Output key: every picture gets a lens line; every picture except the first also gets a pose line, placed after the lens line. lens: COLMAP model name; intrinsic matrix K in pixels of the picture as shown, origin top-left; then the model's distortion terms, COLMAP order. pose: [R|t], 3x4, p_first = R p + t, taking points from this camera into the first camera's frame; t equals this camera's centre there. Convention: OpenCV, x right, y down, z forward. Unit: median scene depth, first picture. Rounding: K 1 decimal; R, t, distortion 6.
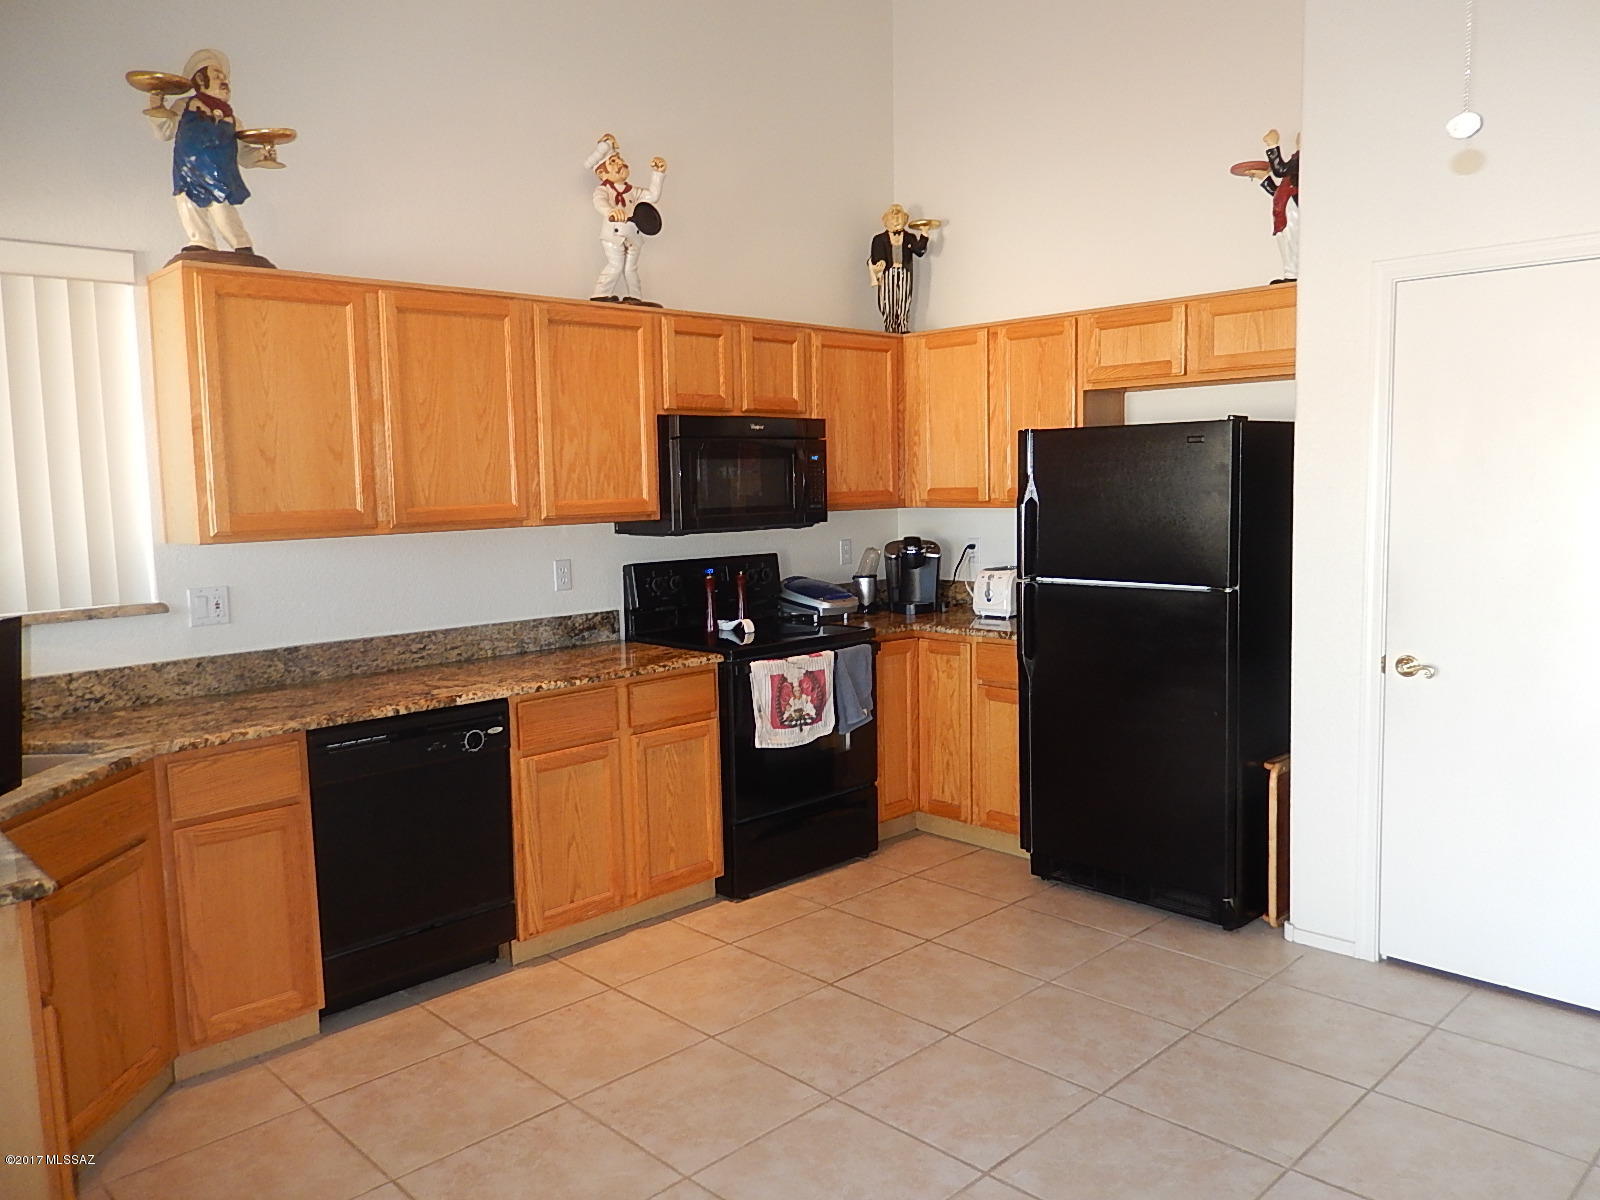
lens RADIAL K [[1219.1, 0, 800.0], [0, 1219.1, 600.0], [0, 0, 1]] dist [0.025073, 0.010195]
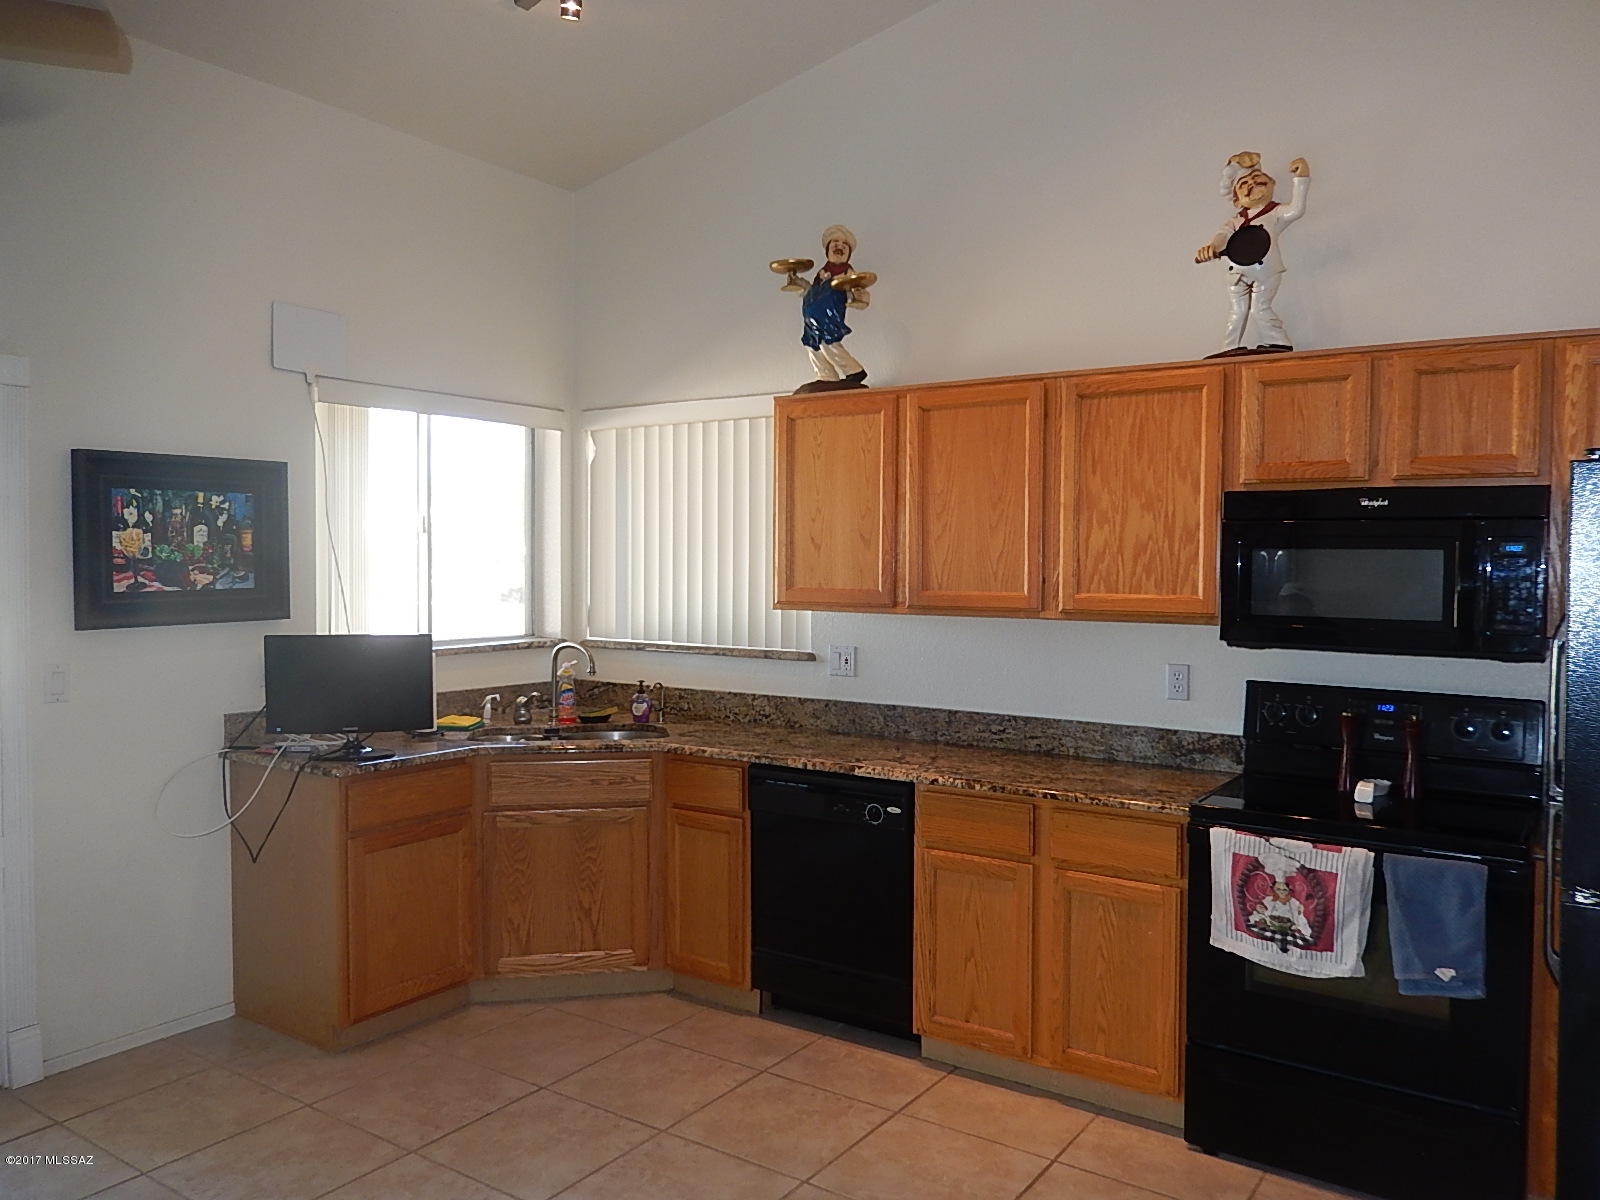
lens RADIAL K [[1219.1, 0, 800.0], [0, 1219.1, 600.0], [0, 0, 1]] dist [0.025073, 0.010195]
pose [[0.191309, 0.056195, -0.979920, 0.649267], [-0.113945, 0.992881, 0.034693, -0.084690], [0.974893, 0.105020, 0.196351, 0.627437]]
